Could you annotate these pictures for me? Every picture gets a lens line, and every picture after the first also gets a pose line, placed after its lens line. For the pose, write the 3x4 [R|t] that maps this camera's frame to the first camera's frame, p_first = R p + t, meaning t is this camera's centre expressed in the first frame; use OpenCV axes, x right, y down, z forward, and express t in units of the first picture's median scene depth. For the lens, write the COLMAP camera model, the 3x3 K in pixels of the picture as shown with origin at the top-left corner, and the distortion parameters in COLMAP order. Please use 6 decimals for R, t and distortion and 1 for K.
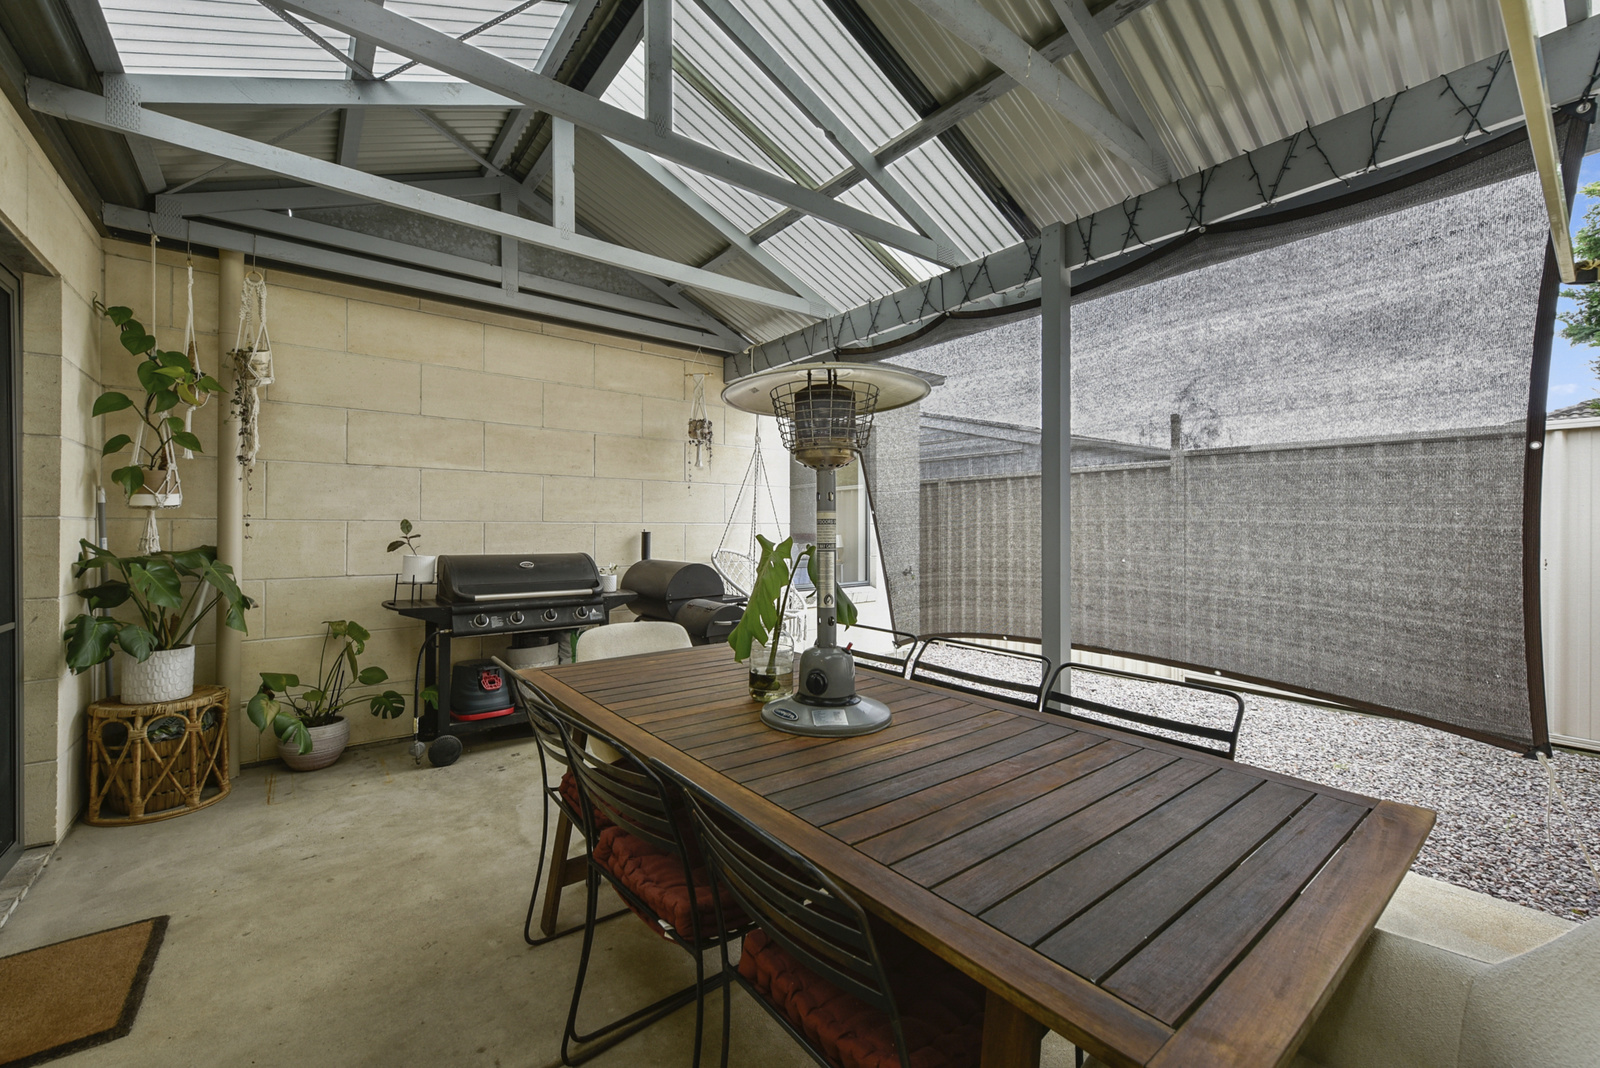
lens RADIAL K [[641.7, 0, 798.7], [0, 641.7, 519.3], [0, 0, 1]] dist [0.006565, 0.000349]
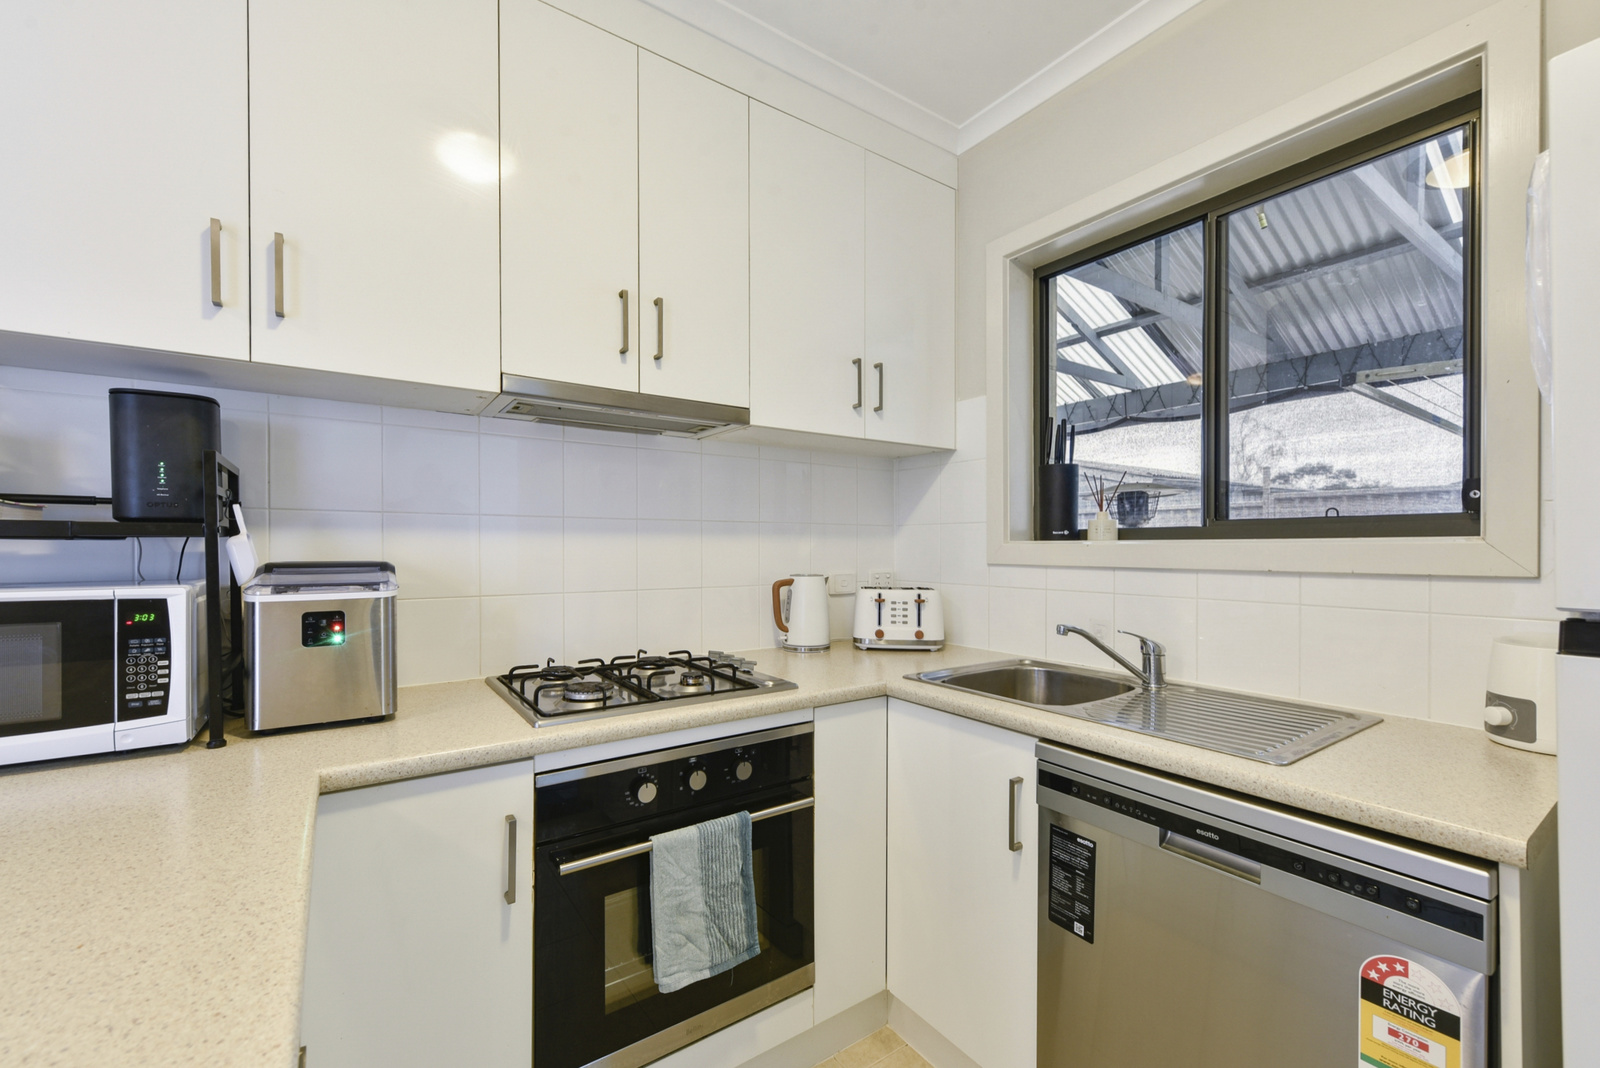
lens RADIAL K [[641.7, 0, 791.3], [0, 641.7, 548.3], [0, 0, 1]] dist [0.006565, 0.000349]
pose [[0.997118, 0.002223, -0.075840, -0.545564], [-0.001513, 0.999955, 0.009418, -0.015088], [0.075857, -0.009276, 0.997076, -0.739235]]
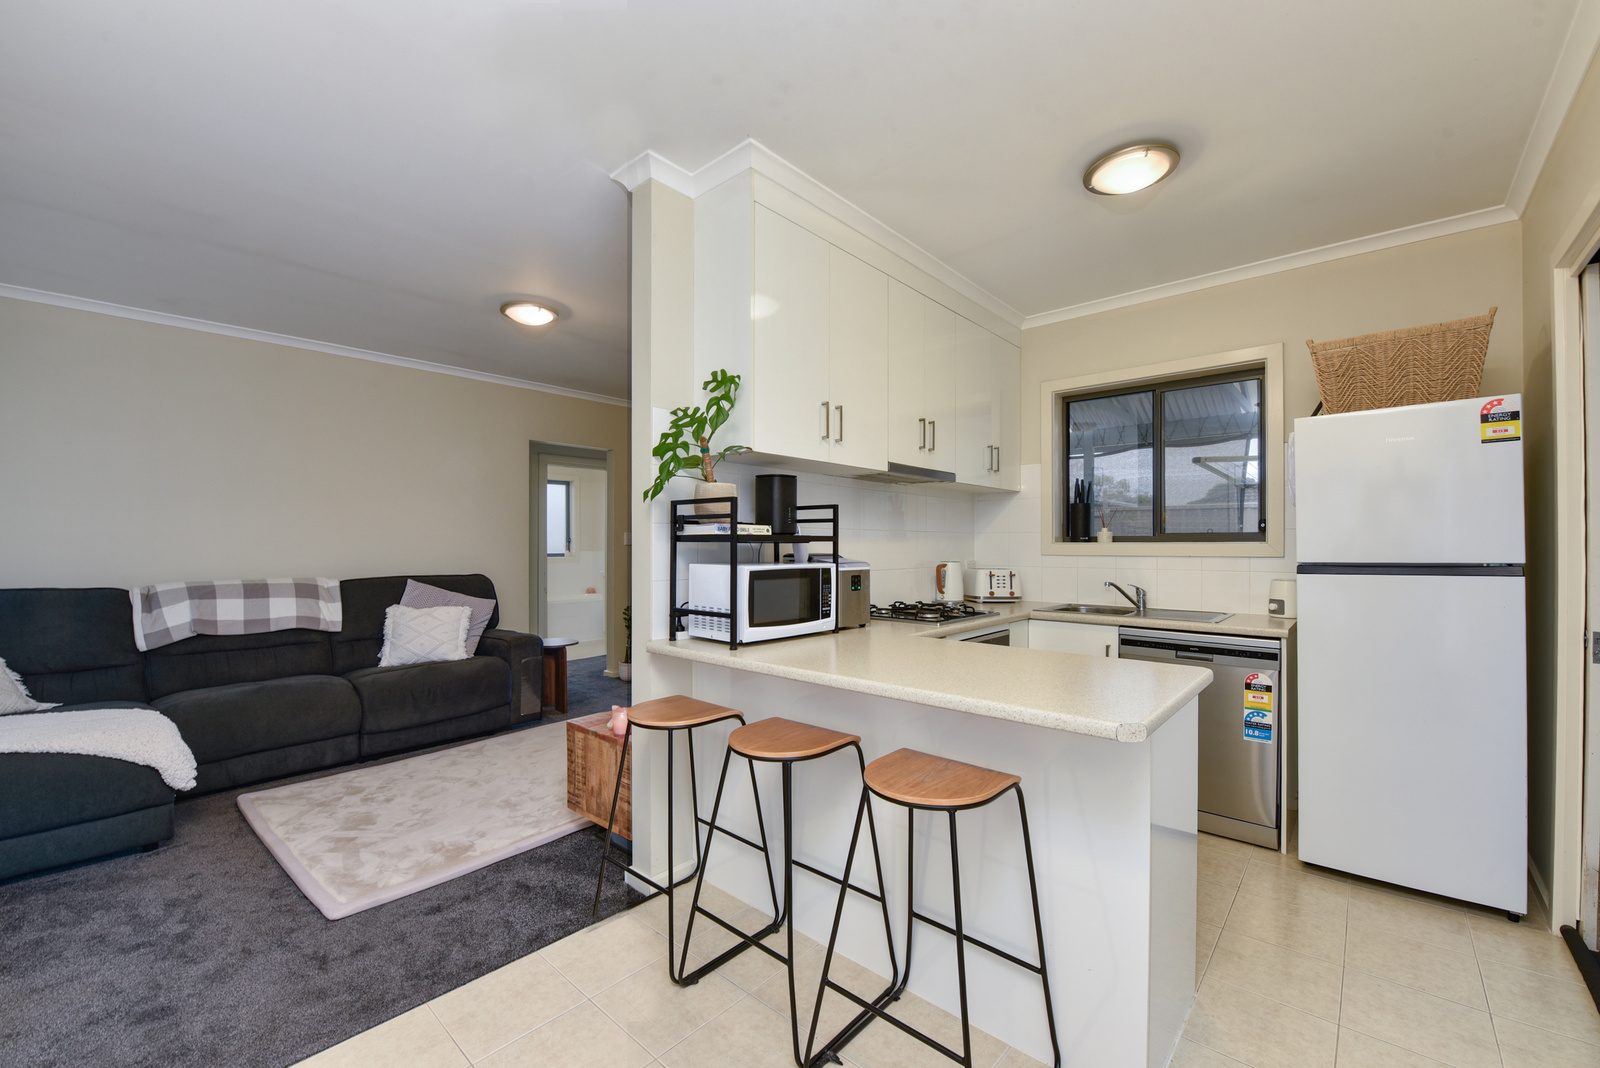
lens RADIAL K [[641.7, 0, 802.4], [0, 641.7, 544.7], [0, 0, 1]] dist [0.006565, 0.000349]
pose [[0.984019, 0.001651, 0.178053, -2.158348], [-0.002641, 0.999982, 0.005328, -0.023365], [-0.178042, -0.005713, 0.984006, -2.147199]]
